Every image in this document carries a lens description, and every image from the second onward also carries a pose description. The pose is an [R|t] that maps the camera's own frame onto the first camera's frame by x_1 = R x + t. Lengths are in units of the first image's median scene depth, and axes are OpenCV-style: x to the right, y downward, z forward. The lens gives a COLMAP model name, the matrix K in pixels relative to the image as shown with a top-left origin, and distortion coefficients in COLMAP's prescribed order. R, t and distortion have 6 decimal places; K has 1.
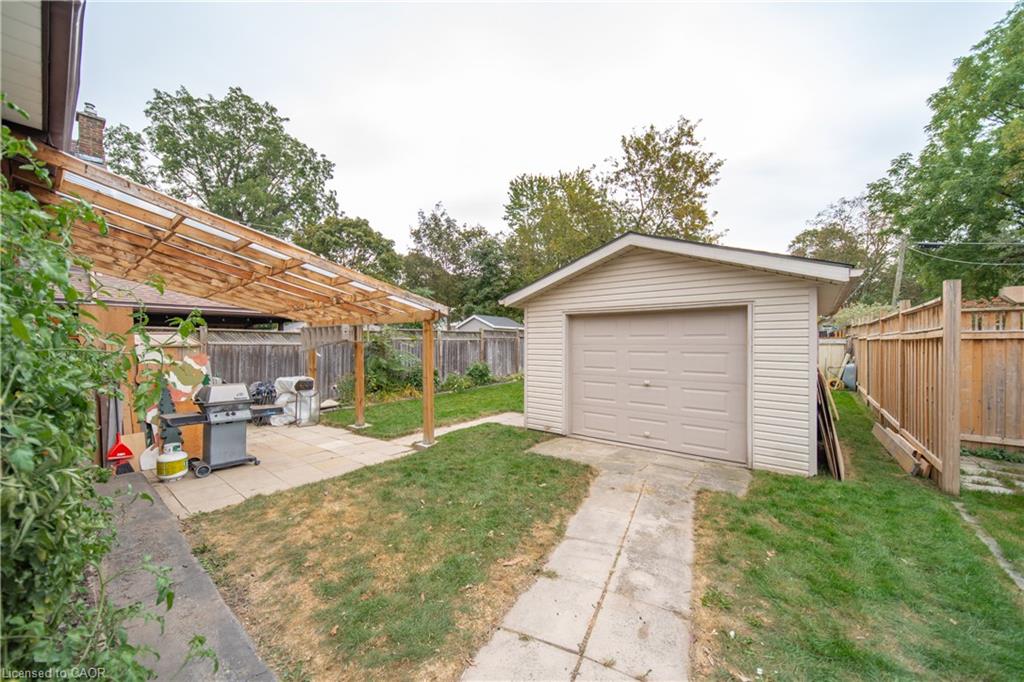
lens RADIAL K [[380.8, 0, 512.0], [0, 380.8, 341.0], [0, 0, 1]] dist [0.006930, 0.000067]
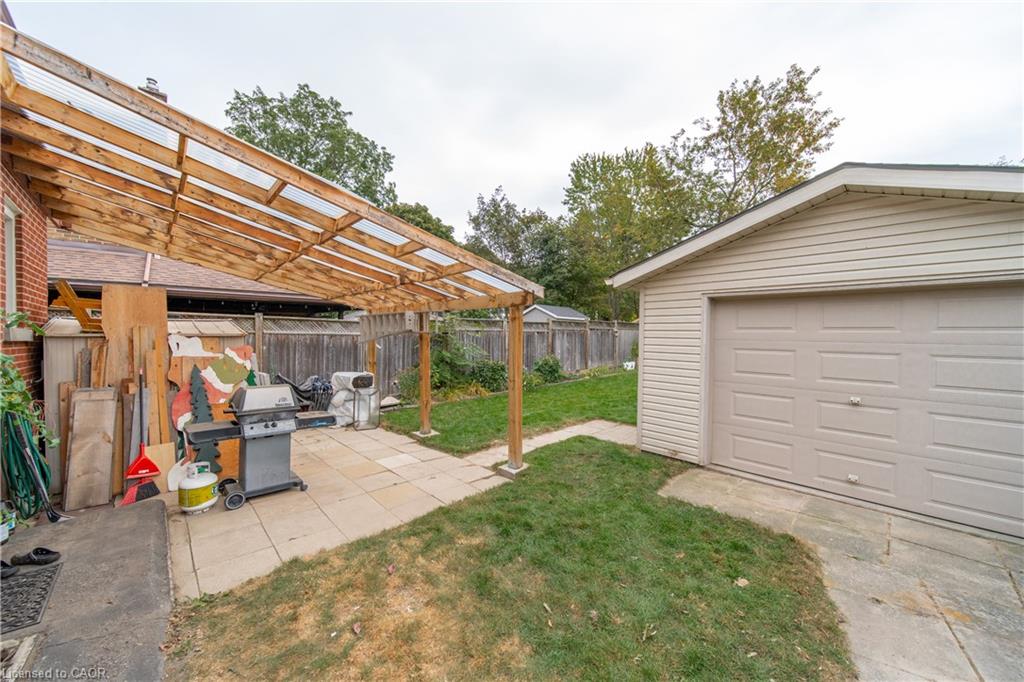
lens RADIAL K [[374.5, 0, 512.0], [0, 374.5, 341.0], [0, 0, 1]] dist [0.000442, -0.000103]
pose [[0.991957, 0.014271, -0.125769, -0.096906], [-0.011317, 0.999644, 0.024170, -0.000859], [0.126069, -0.022552, 0.991765, 0.189494]]
